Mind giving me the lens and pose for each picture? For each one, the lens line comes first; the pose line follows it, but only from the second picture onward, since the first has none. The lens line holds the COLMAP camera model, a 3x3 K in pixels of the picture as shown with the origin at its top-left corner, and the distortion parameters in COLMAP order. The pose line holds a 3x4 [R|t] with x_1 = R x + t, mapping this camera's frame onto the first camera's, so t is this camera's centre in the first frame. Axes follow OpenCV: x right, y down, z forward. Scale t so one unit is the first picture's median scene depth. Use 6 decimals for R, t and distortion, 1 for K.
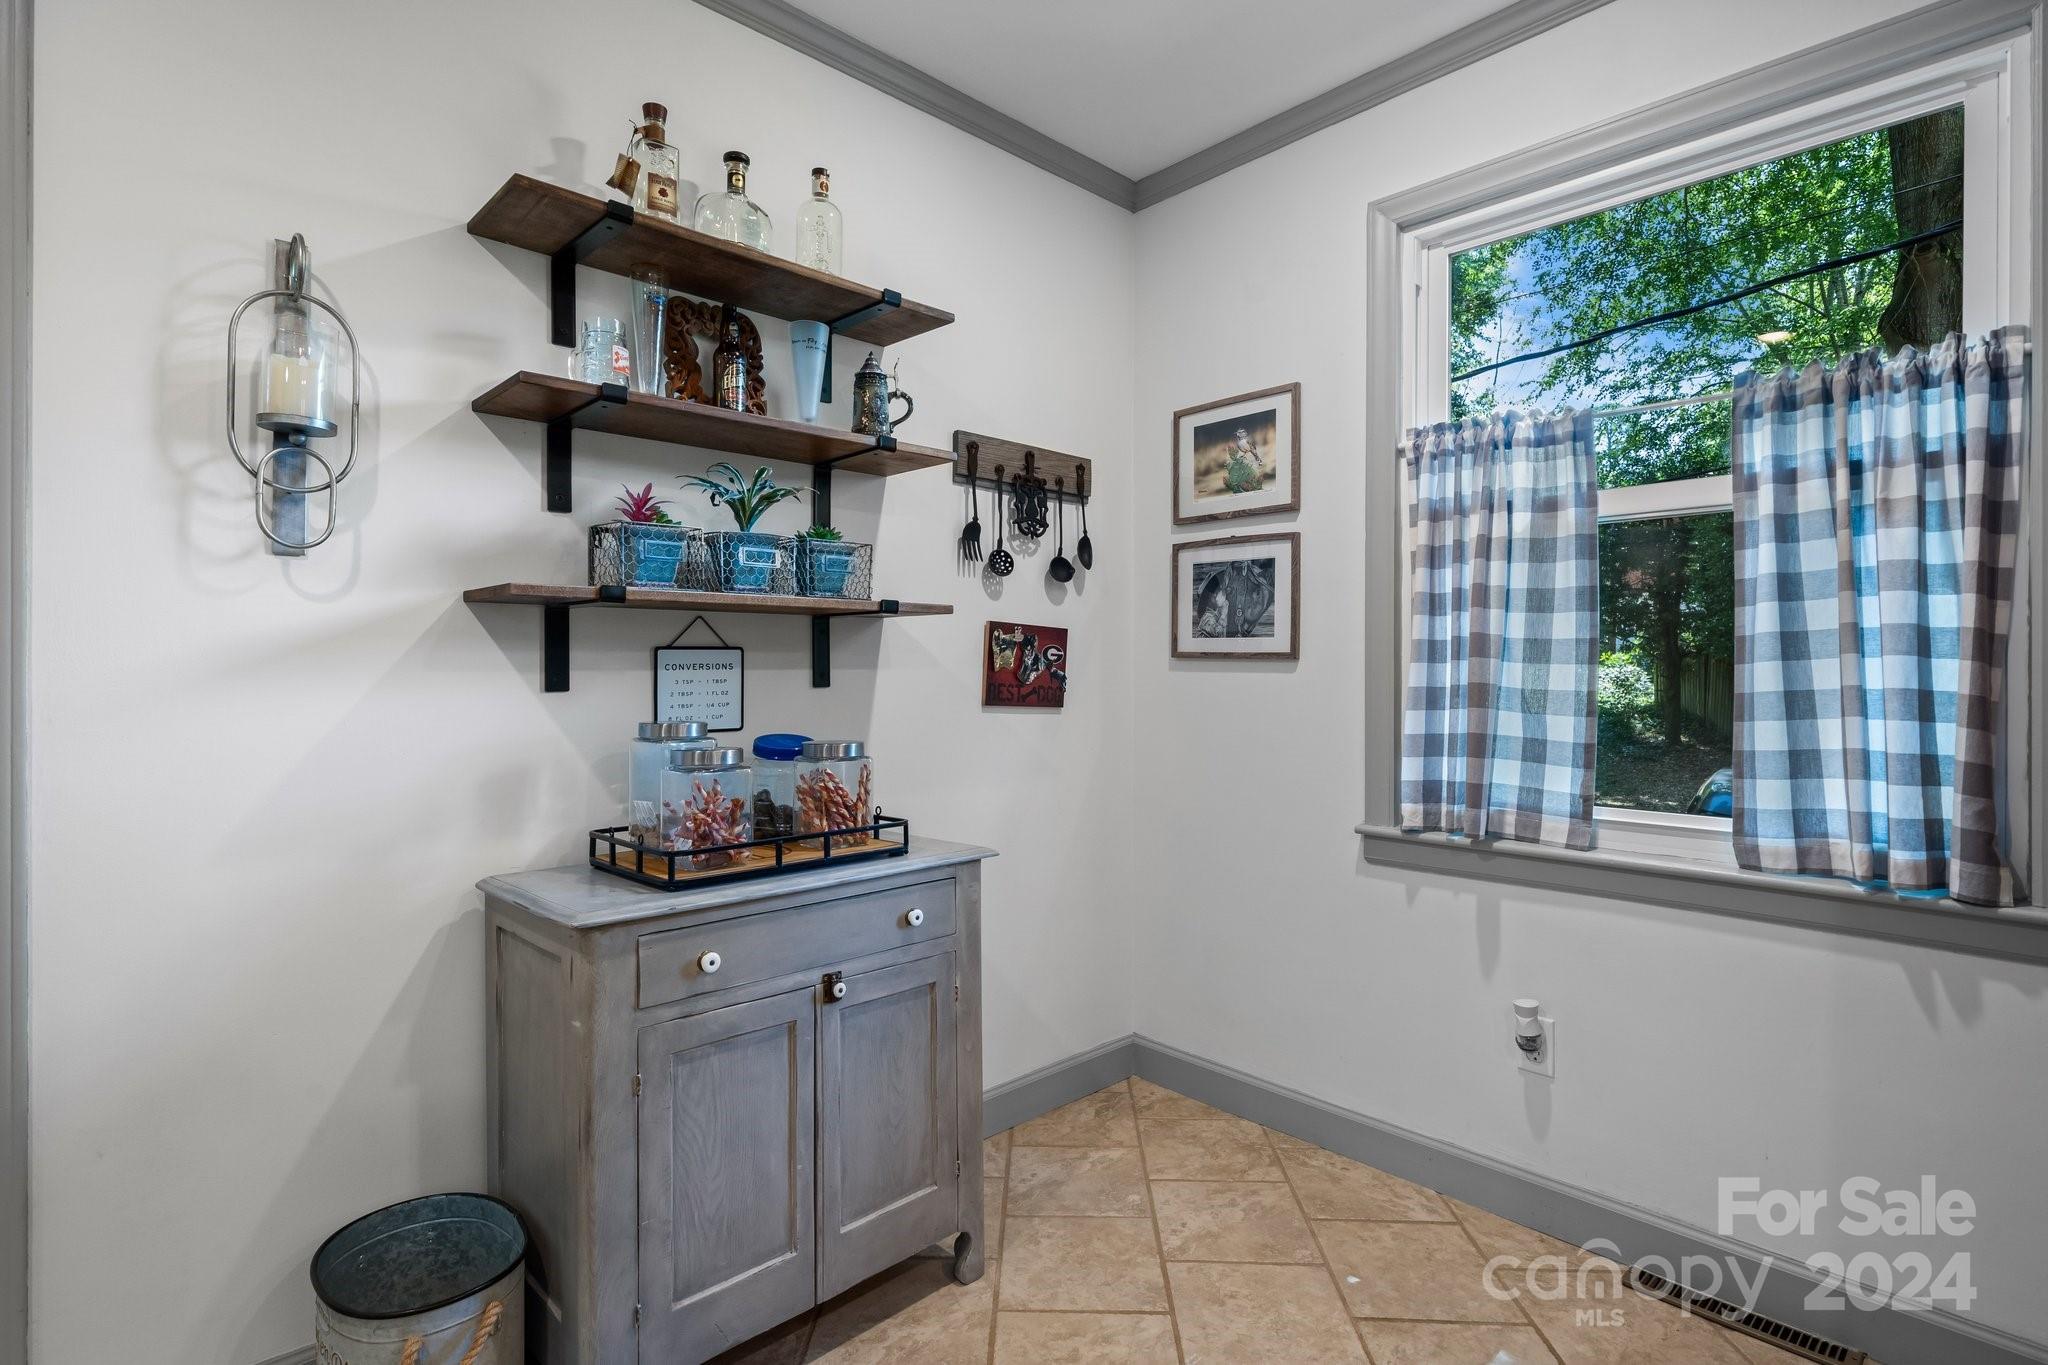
lens RADIAL K [[979.0, 0, 1043.3], [0, 979.0, 673.0], [0, 0, 1]] dist [-0.002794, 0.001543]
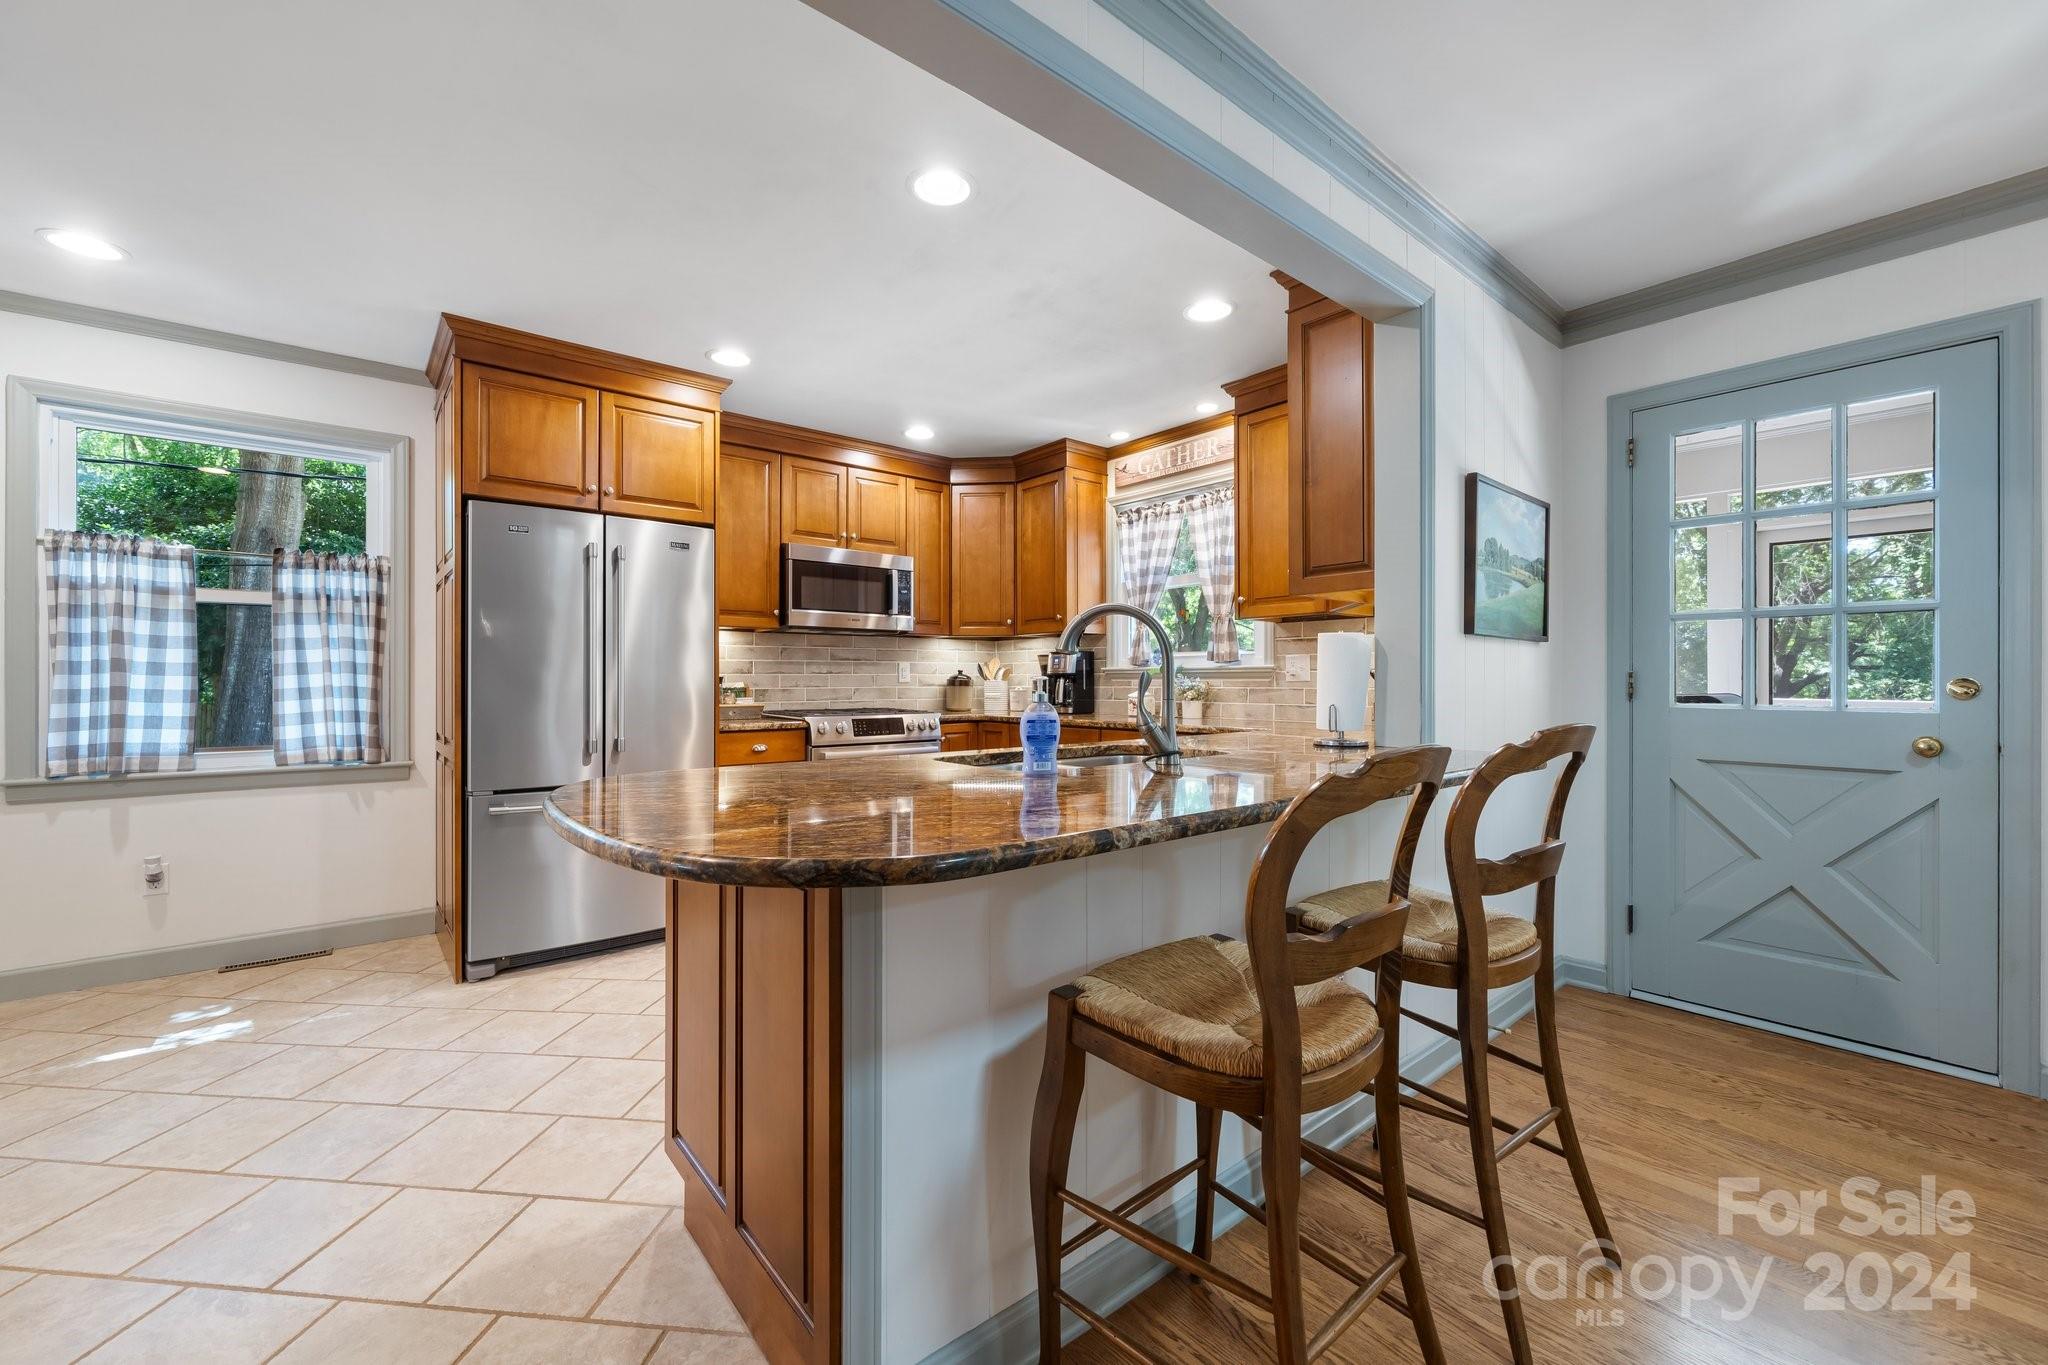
lens RADIAL K [[854.8, 0, 1055.5], [0, 854.8, 676.8], [0, 0, 1]] dist [-0.008486, 0.000079]
pose [[0.097865, -0.000949, 0.995199, -1.113261], [0.001565, 0.999998, 0.000800, -0.006951], [-0.995198, 0.001479, 0.097867, -1.030015]]
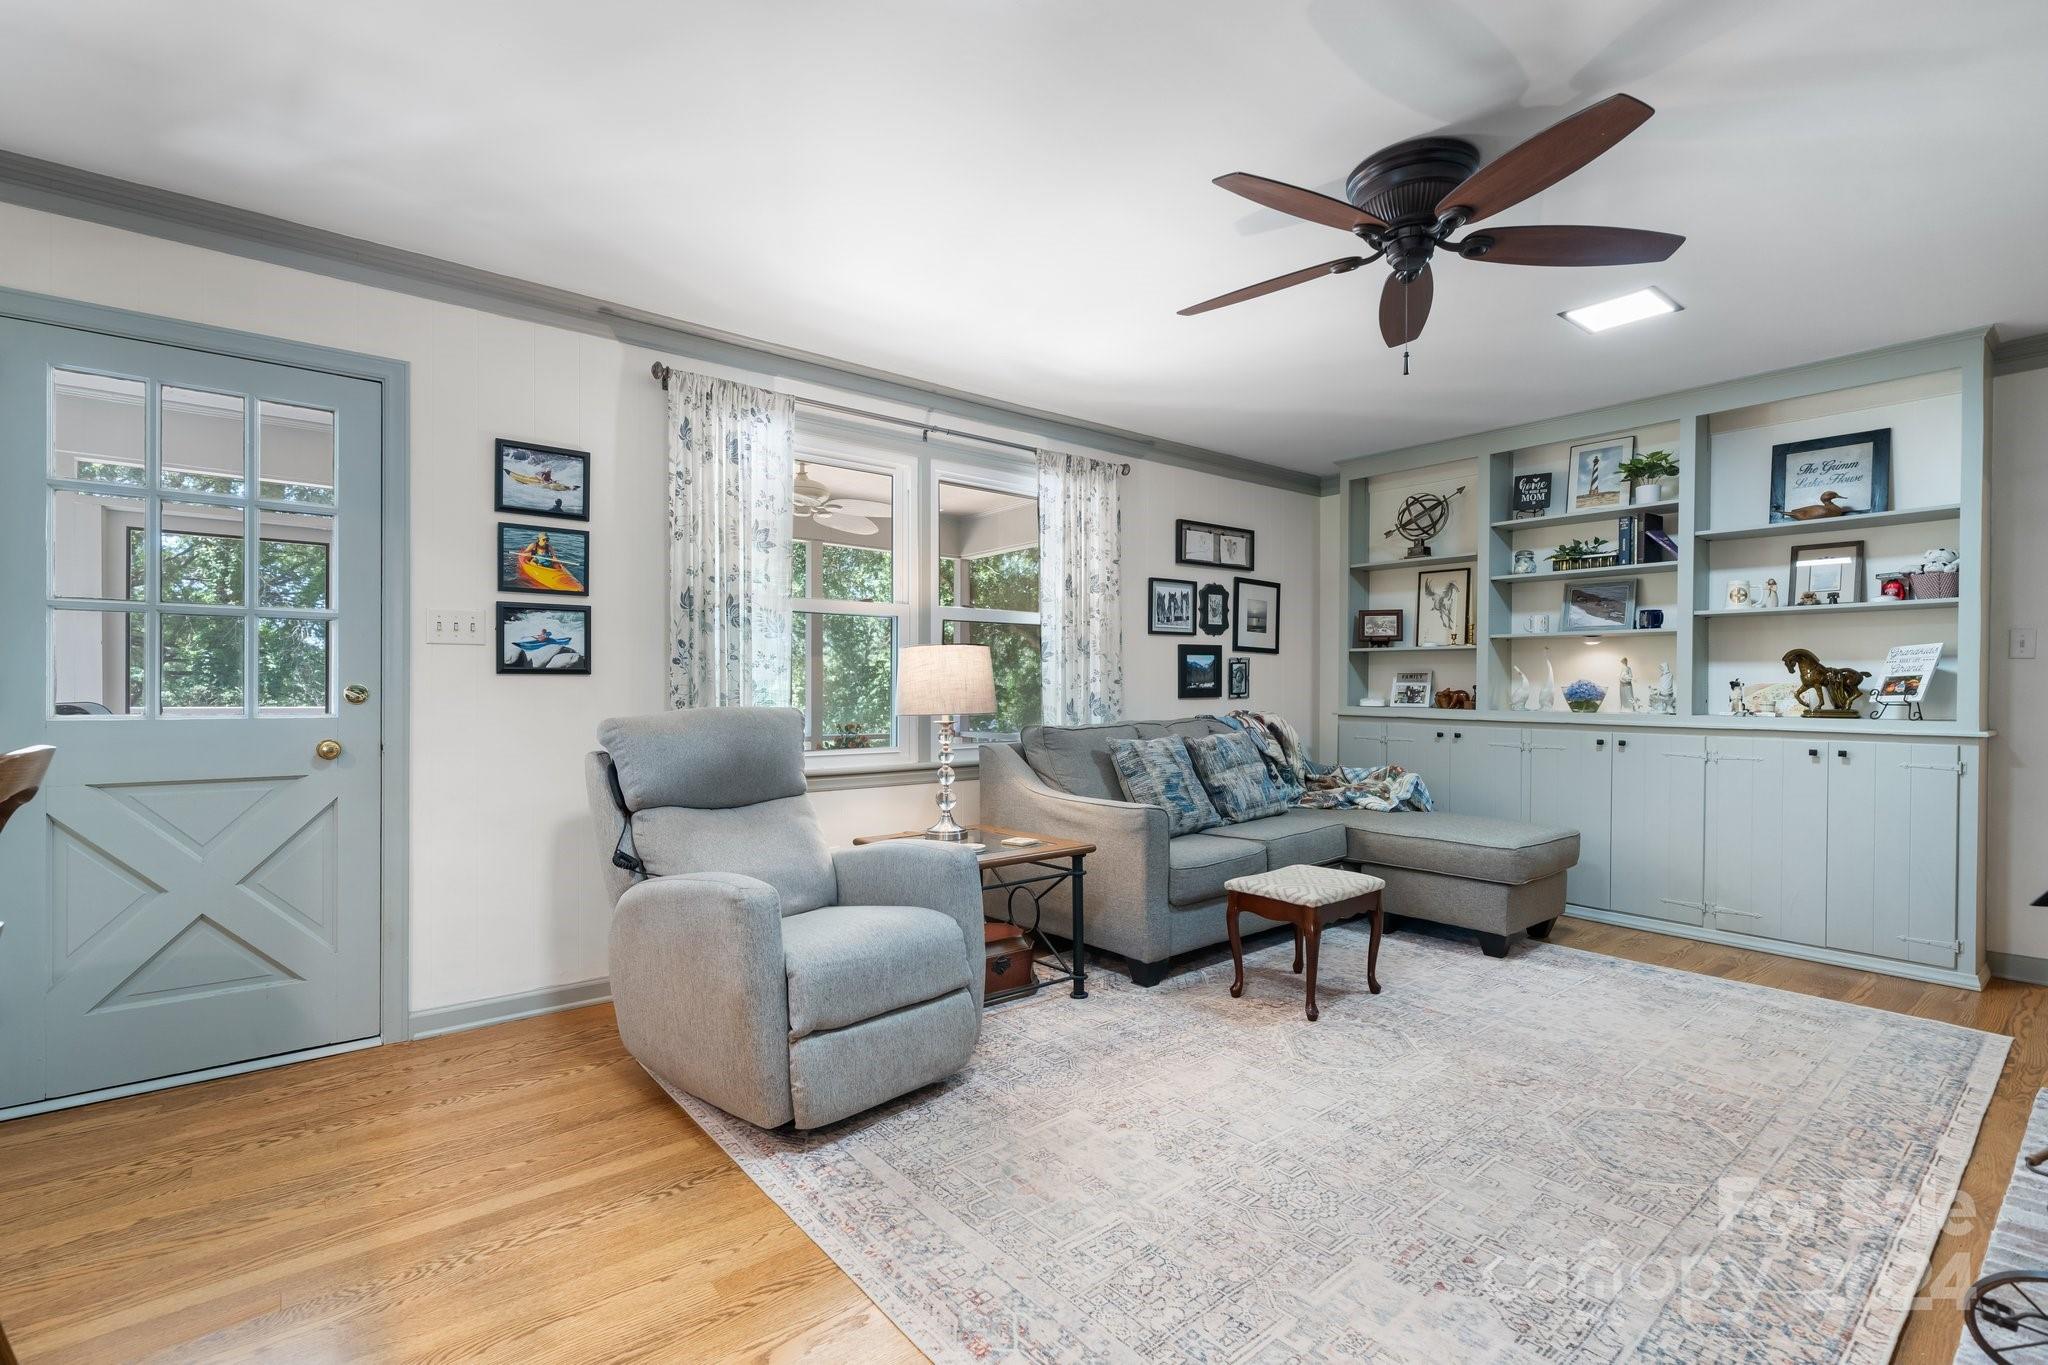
lens RADIAL K [[921.4, 0, 1003.4], [0, 921.4, 697.5], [0, 0, 1]] dist [-0.013038, 0.001816]
pose [[-0.991152, -0.009398, 0.132396, -0.852738], [-0.008049, 0.999910, 0.010720, -0.004853], [-0.132485, 0.009559, -0.991139, -0.835722]]
